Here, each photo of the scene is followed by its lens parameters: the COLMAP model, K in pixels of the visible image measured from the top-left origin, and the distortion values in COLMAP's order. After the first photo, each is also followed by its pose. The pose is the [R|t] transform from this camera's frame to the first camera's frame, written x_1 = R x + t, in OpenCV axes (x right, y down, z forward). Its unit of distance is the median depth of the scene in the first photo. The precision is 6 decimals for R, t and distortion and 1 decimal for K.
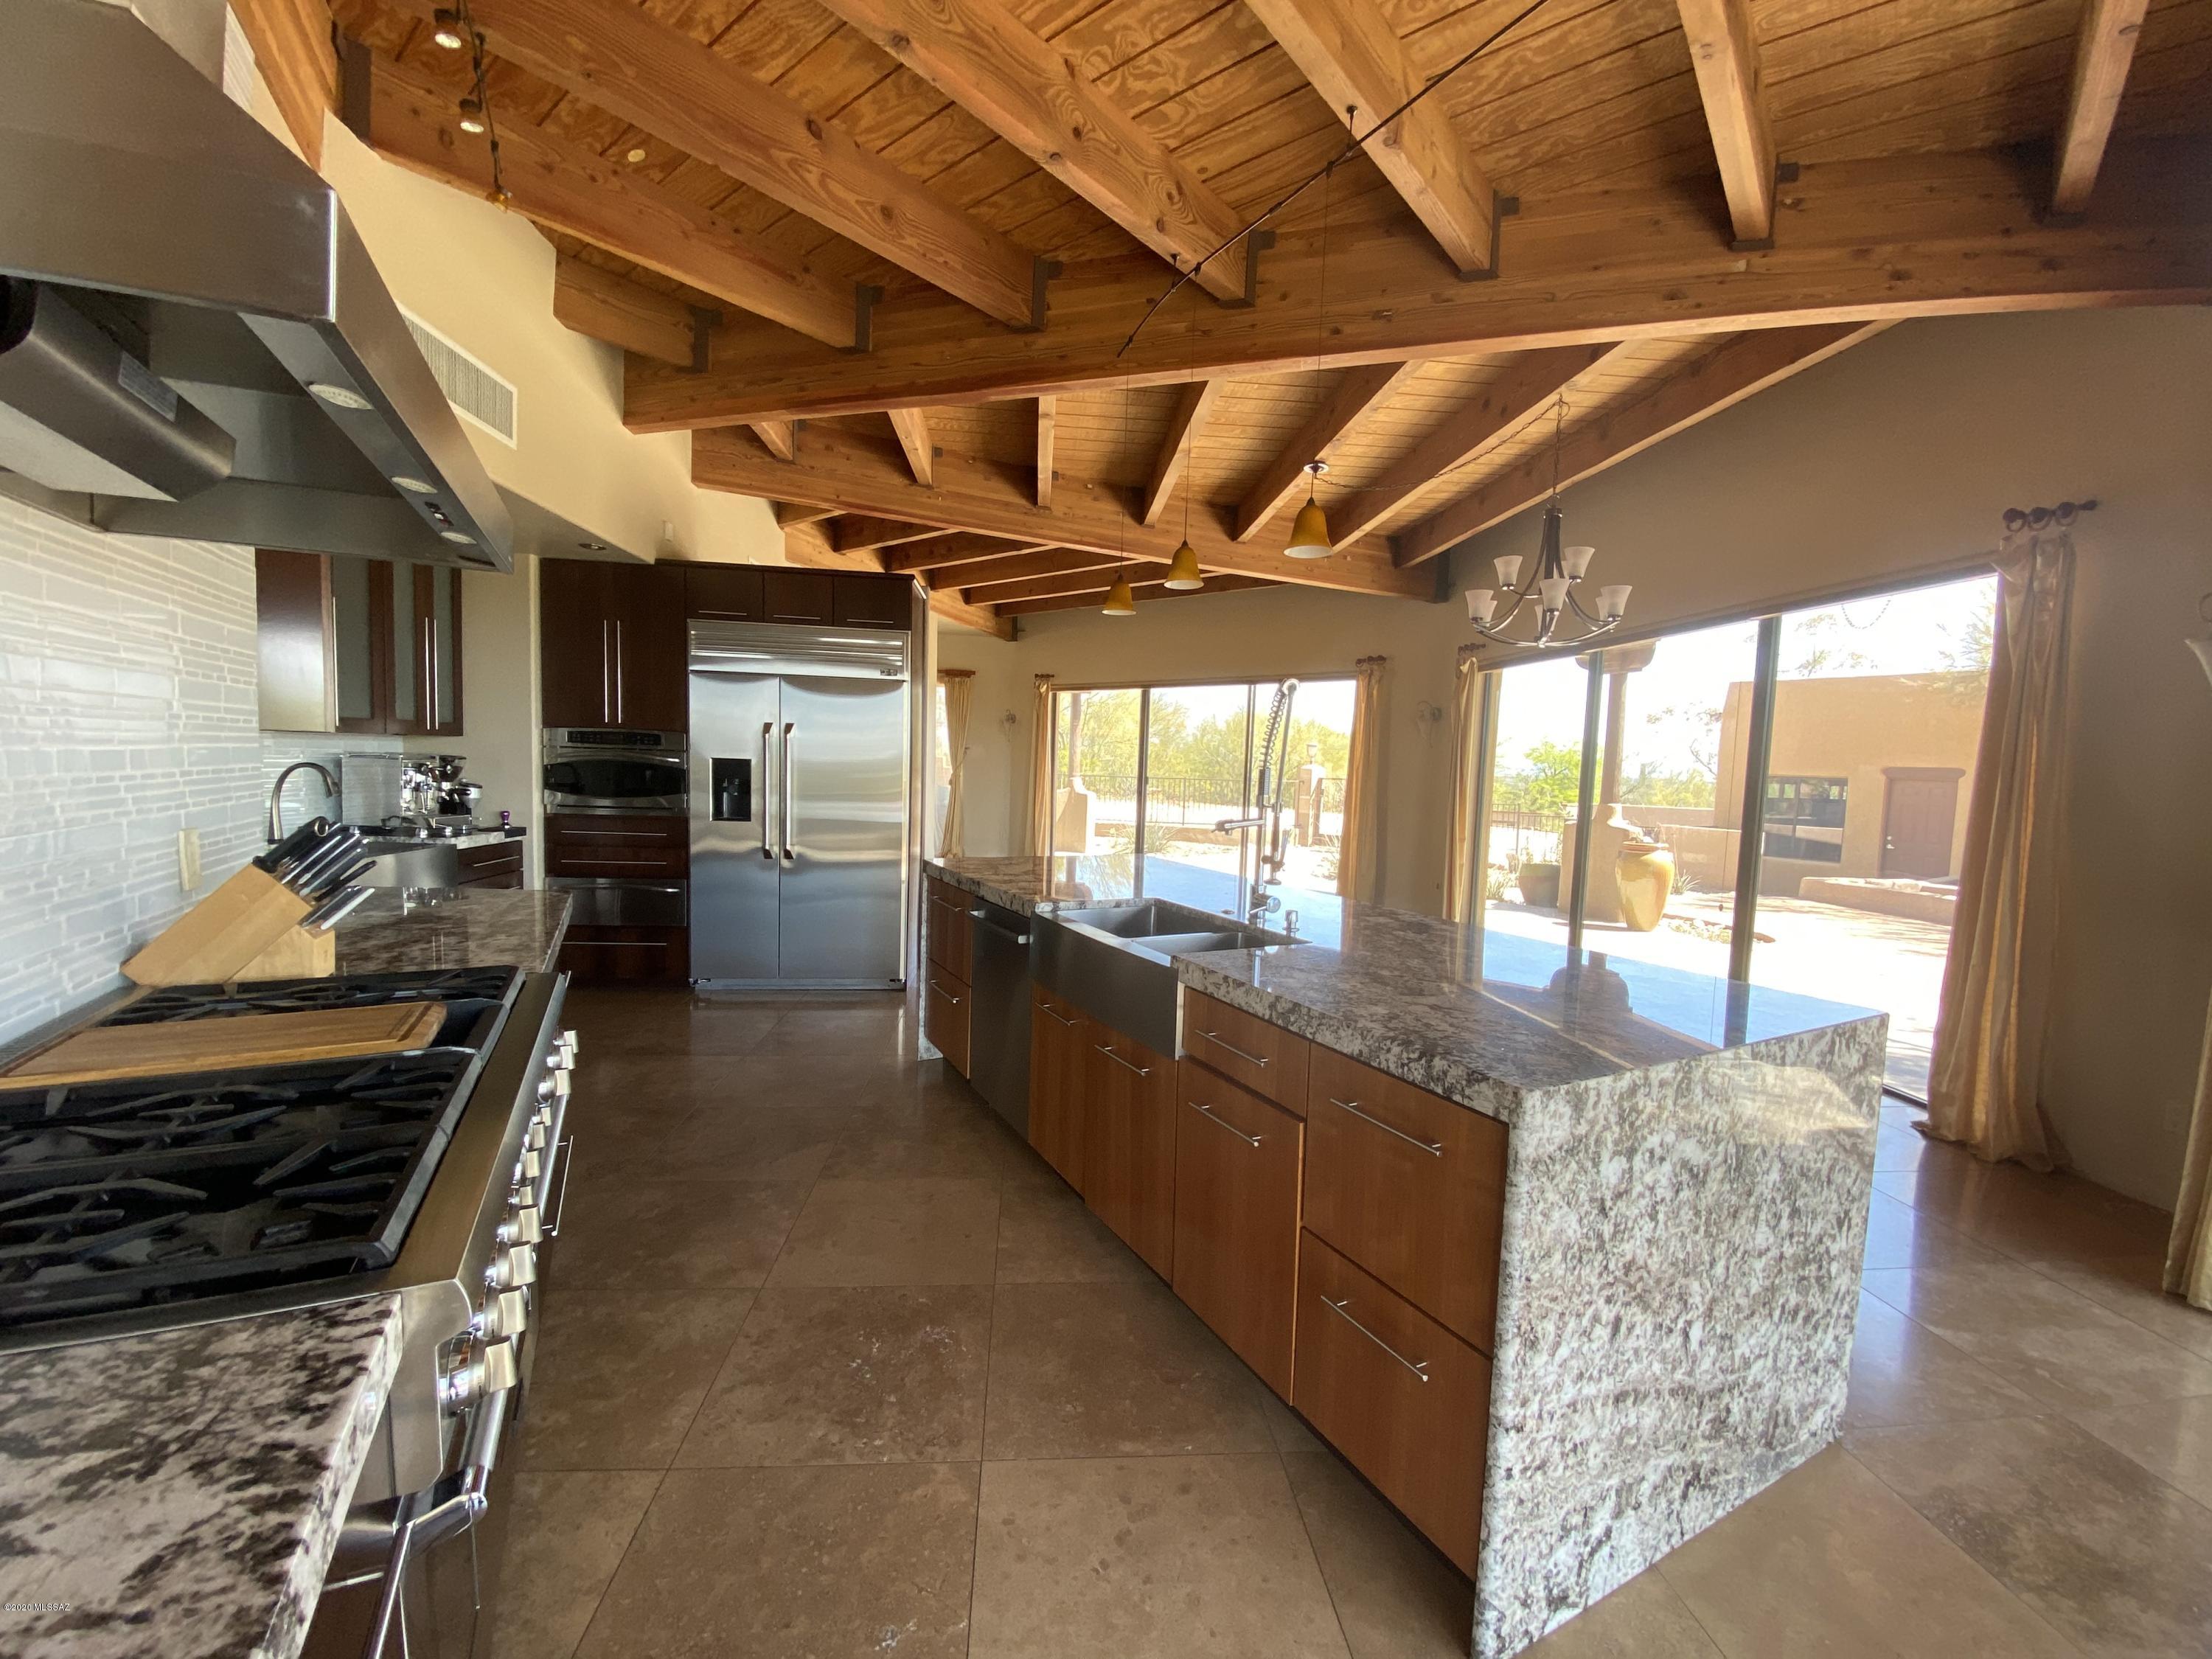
lens RADIAL K [[900.5, 0, 1103.3], [0, 900.5, 840.6], [0, 0, 1]] dist [0.021051, -0.021227]
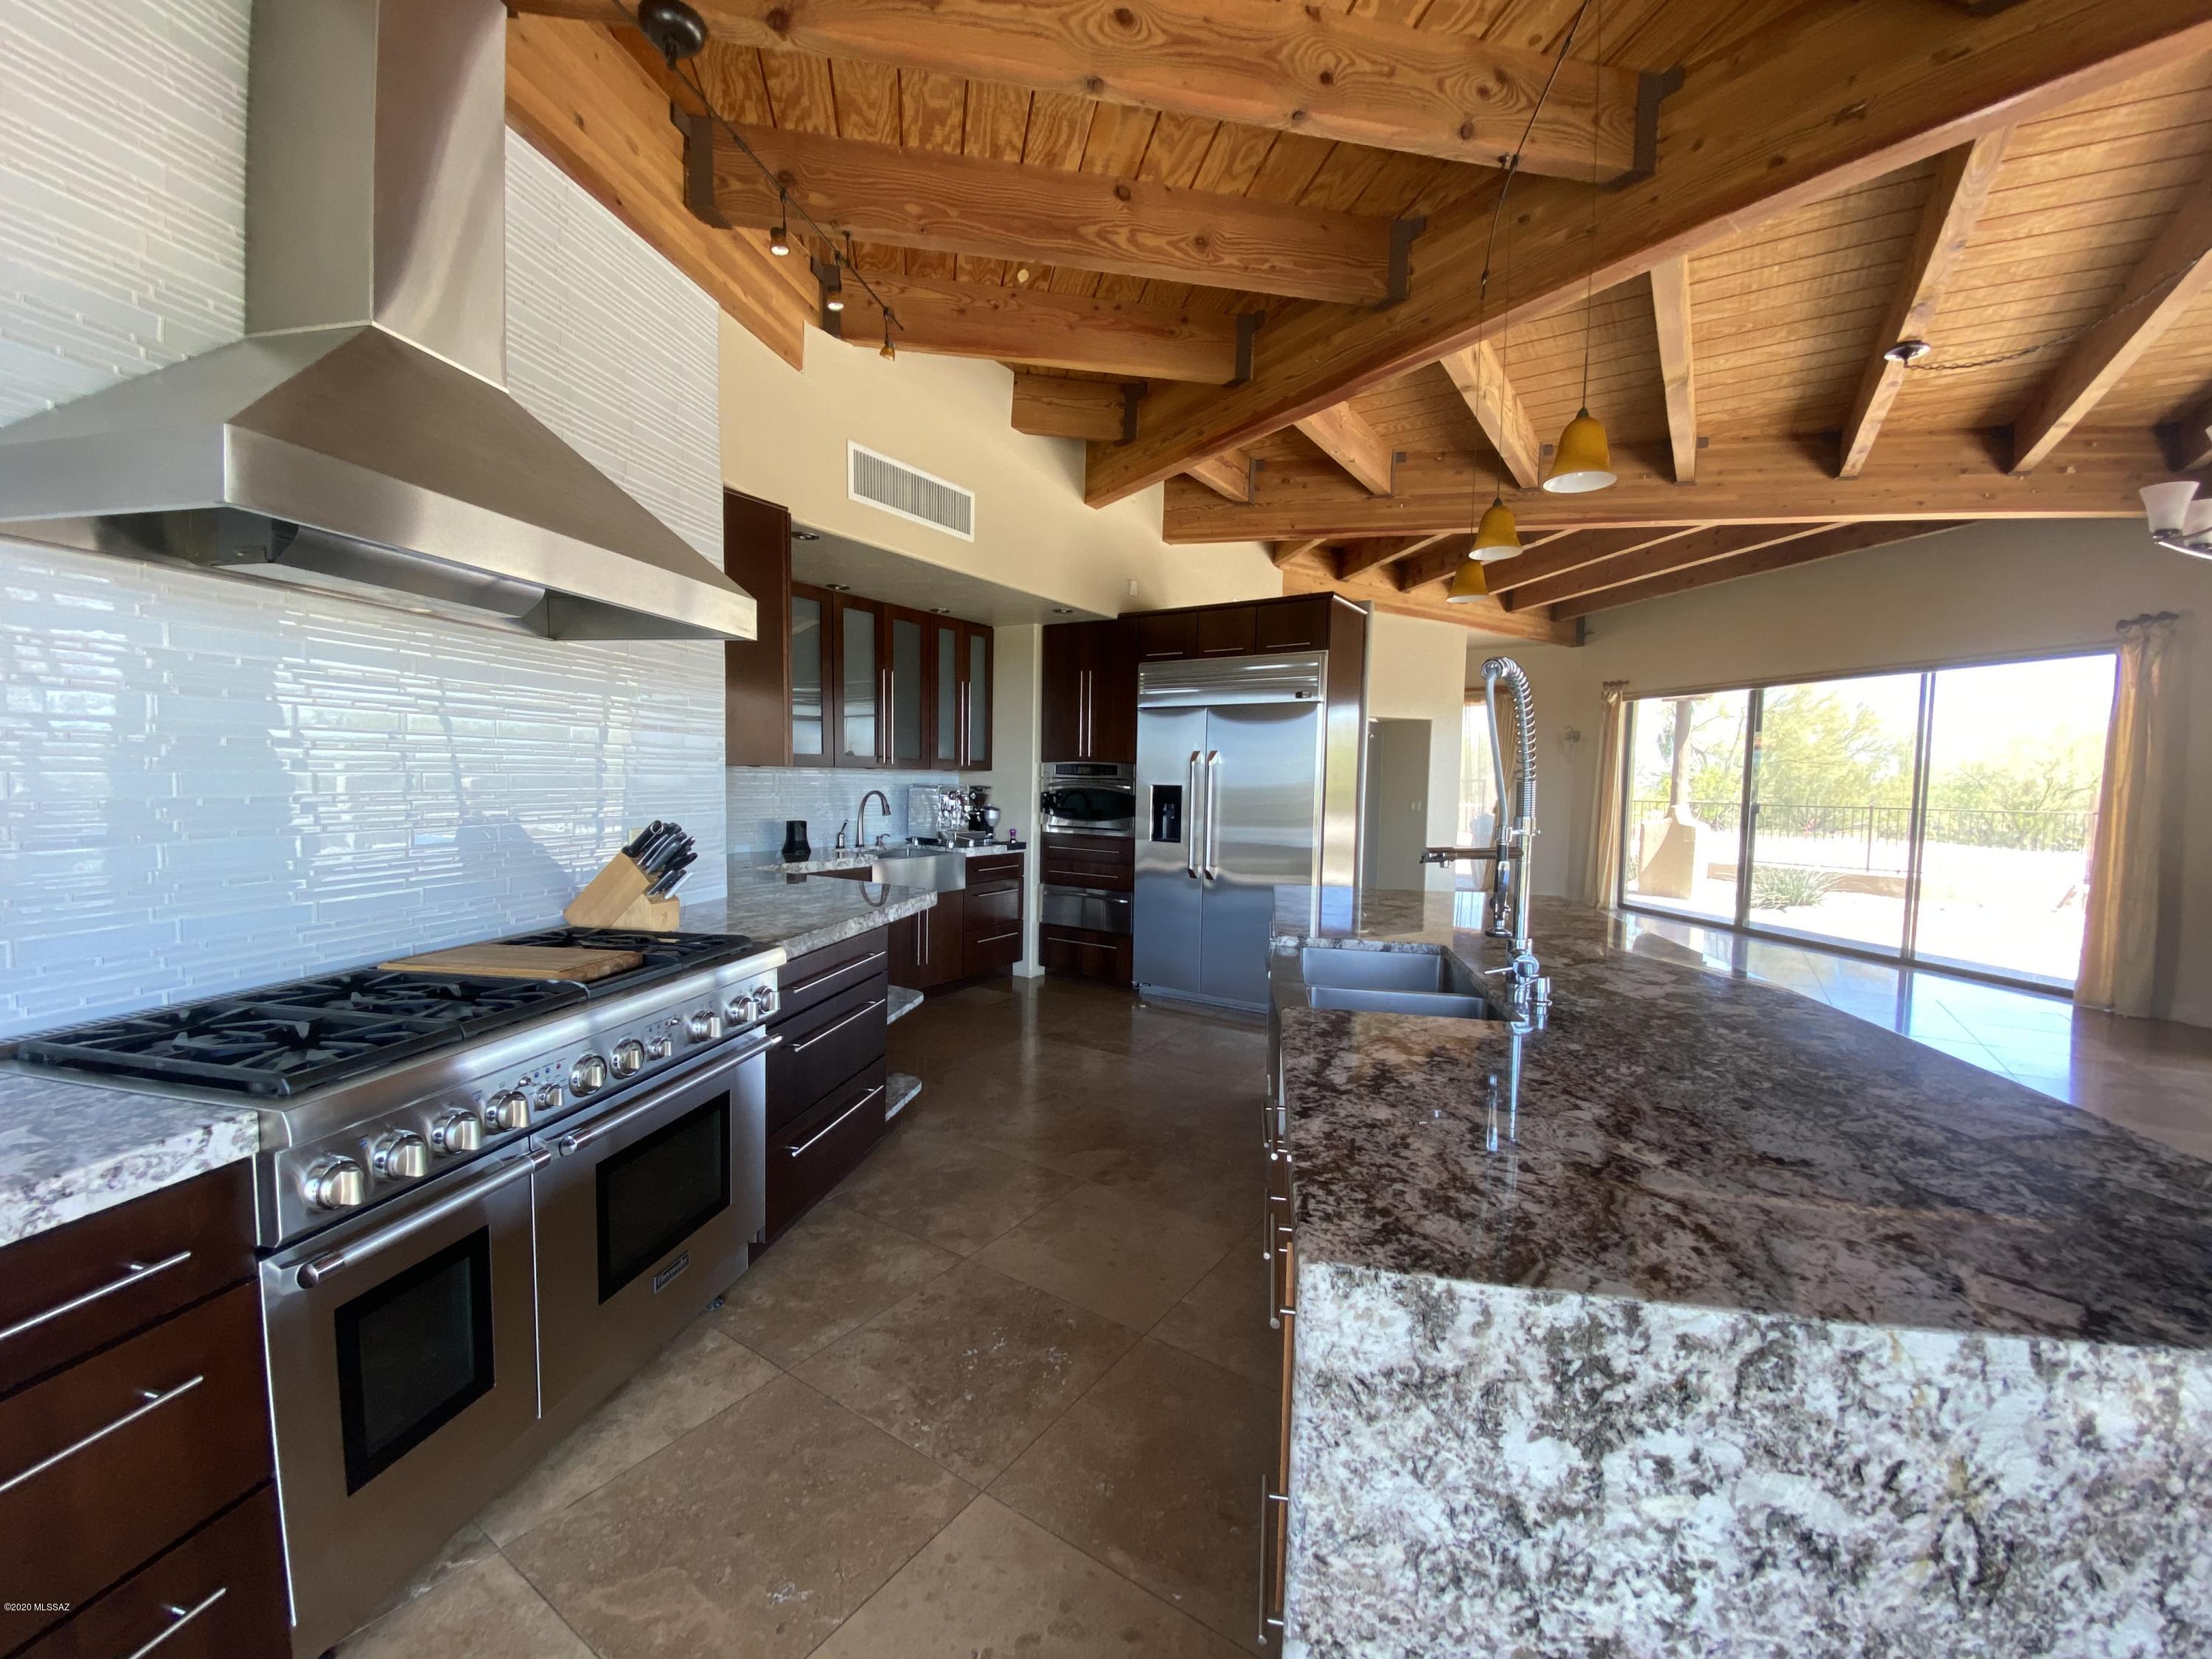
lens RADIAL K [[900.5, 0, 1103.3], [0, 900.5, 840.6], [0, 0, 1]] dist [0.021051, -0.021227]
pose [[0.778398, 0.025478, -0.627254, 0.276718], [-0.046738, 0.998755, -0.017433, -0.001635], [0.626029, 0.042886, 0.778619, 0.144377]]
